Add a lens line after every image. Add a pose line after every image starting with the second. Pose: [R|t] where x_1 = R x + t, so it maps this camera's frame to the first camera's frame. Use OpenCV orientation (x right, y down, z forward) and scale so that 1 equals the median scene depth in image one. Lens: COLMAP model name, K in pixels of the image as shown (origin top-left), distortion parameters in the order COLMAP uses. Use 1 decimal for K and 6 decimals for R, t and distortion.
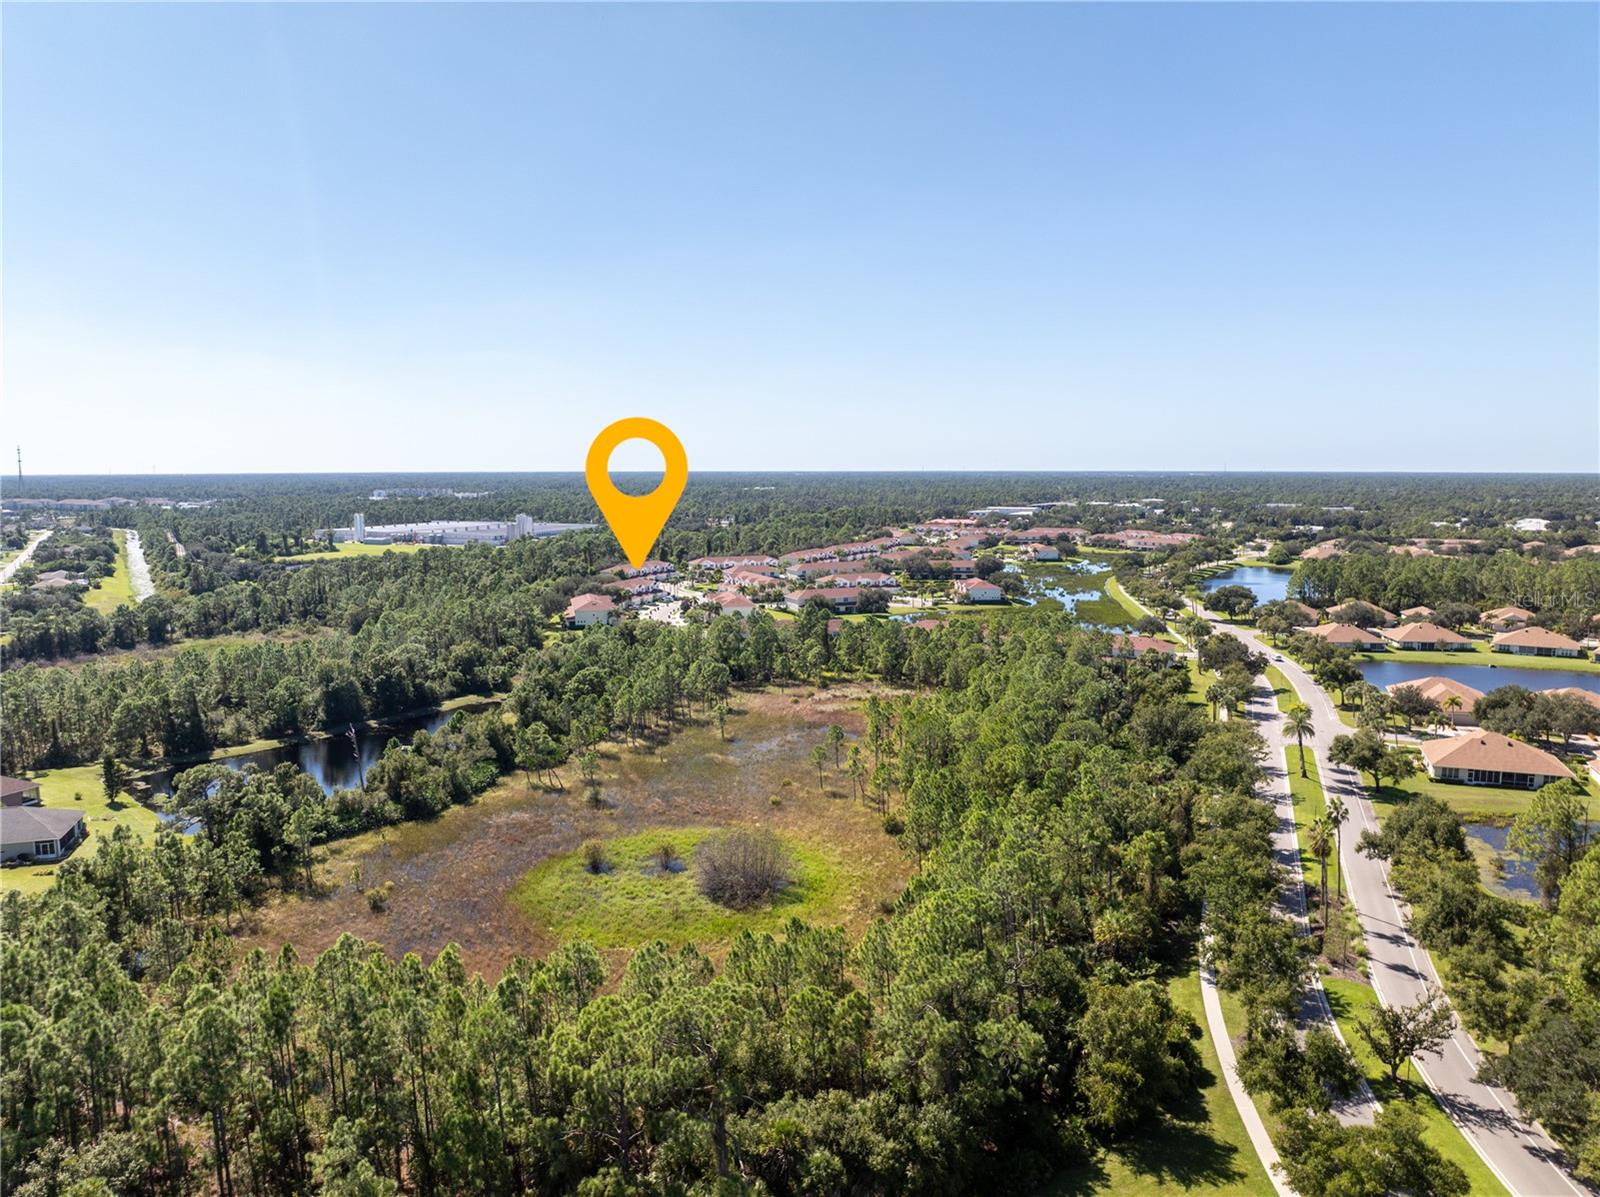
lens RADIAL K [[1121.6, 0, 801.2], [0, 1121.6, 591.1], [0, 0, 1]] dist [-0.031731, -0.002887]
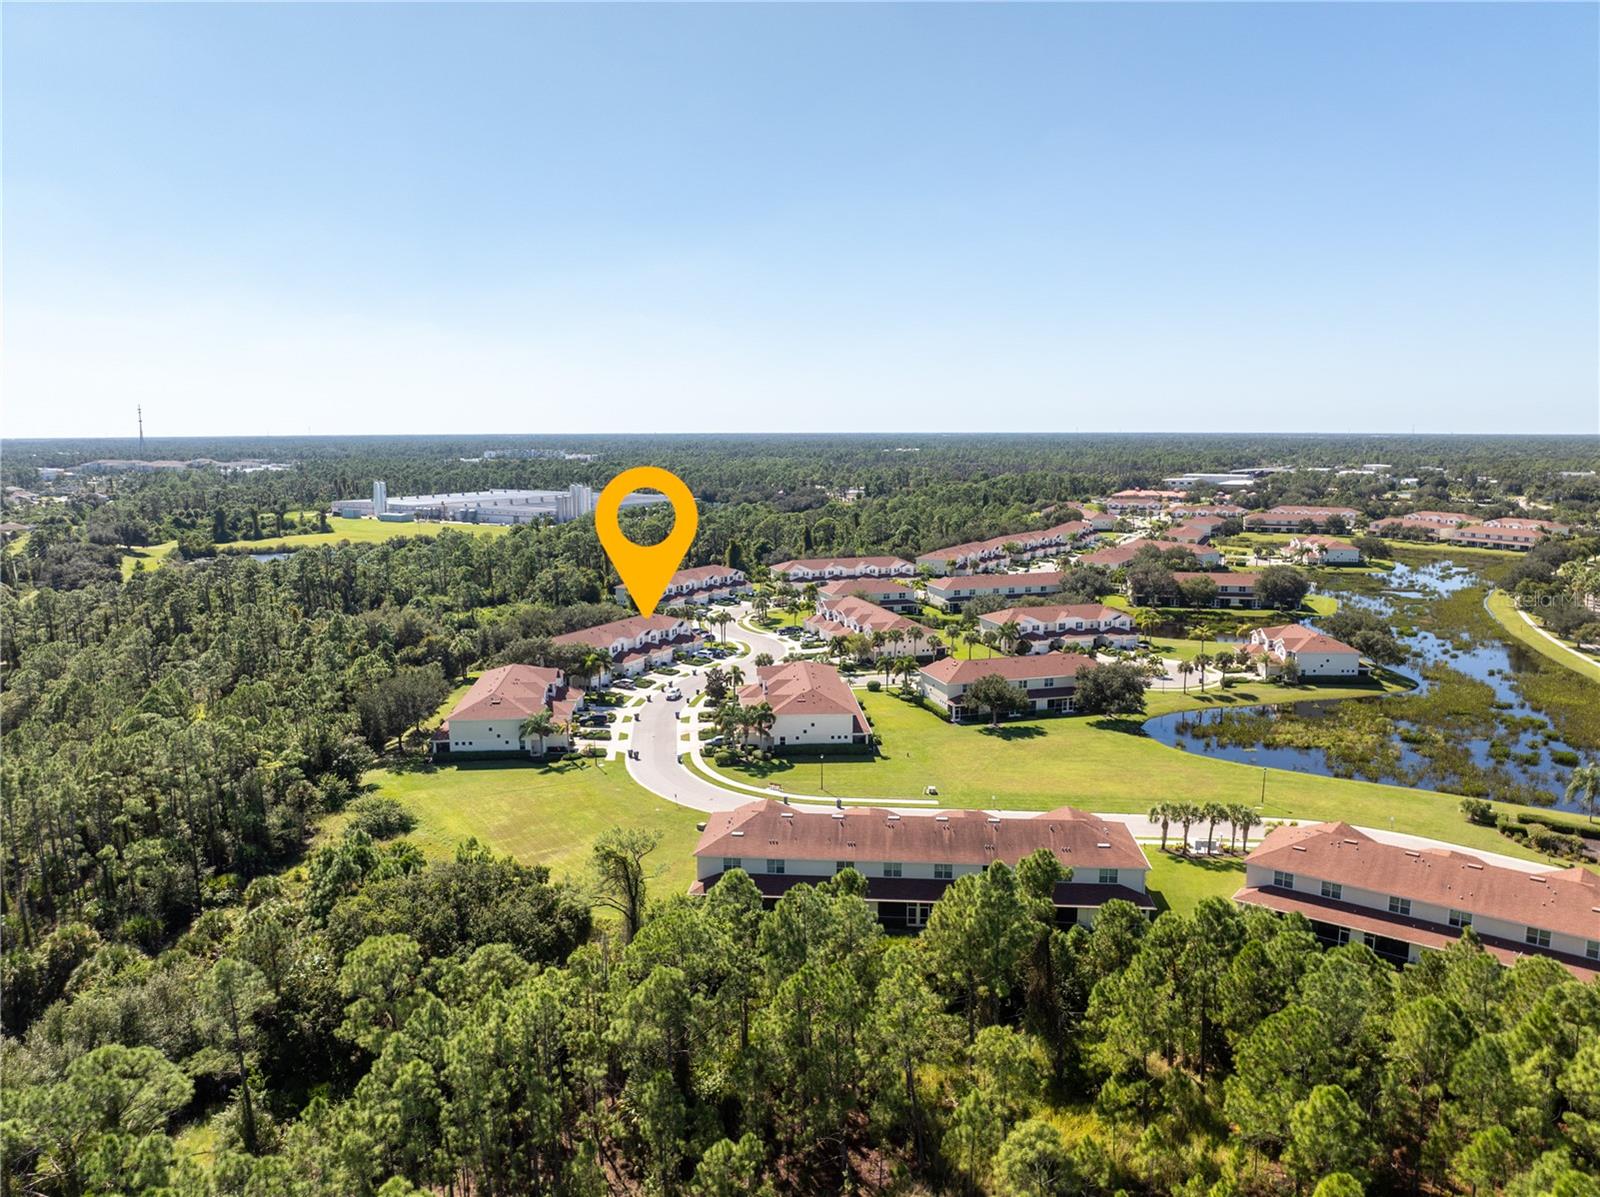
lens RADIAL K [[1121.6, 0, 801.2], [0, 1121.6, 591.1], [0, 0, 1]] dist [-0.031731, -0.002887]
pose [[0.991639, 0.017293, -0.127878, -0.002393], [-0.013002, 0.999326, 0.034316, -0.026761], [0.128385, -0.032367, 0.991196, 0.299658]]
